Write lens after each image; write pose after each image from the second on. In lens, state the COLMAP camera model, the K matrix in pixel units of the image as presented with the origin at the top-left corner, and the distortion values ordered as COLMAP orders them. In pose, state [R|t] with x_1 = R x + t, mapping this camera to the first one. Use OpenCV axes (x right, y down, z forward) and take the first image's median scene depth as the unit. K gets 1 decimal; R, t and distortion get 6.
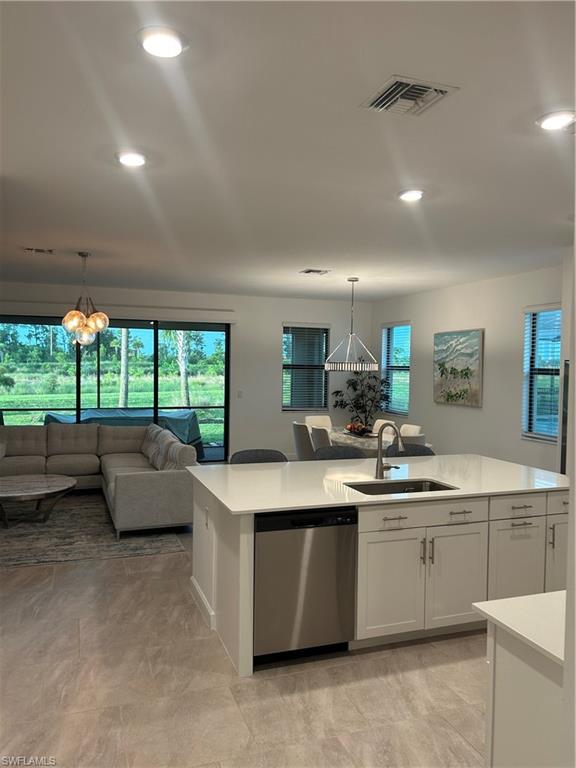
lens RADIAL K [[586.6, 0, 289.9], [0, 586.6, 381.2], [0, 0, 1]] dist [0.008126, -0.006456]
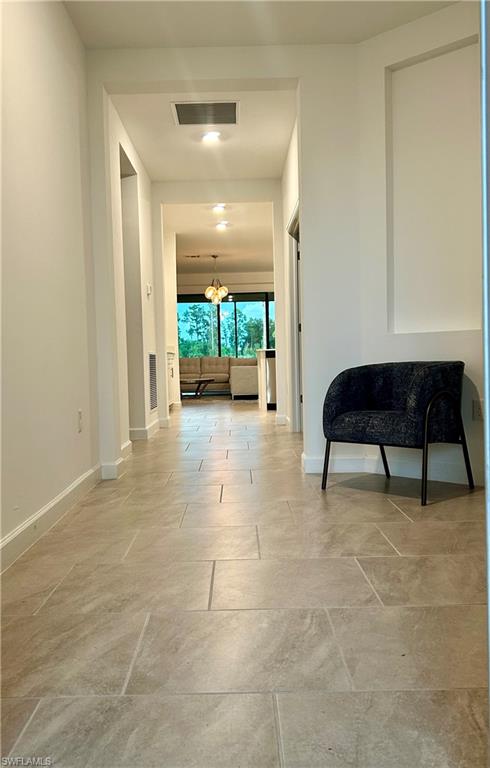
lens RADIAL K [[697.3, 0, 245.0], [0, 697.3, 385.6], [0, 0, 1]] dist [0.004772, 0.000000]
pose [[0.941951, -0.020565, -0.335121, 0.780089], [0.025086, 0.999643, 0.009168, 0.291891], [0.334813, -0.017043, 0.942131, -1.752147]]
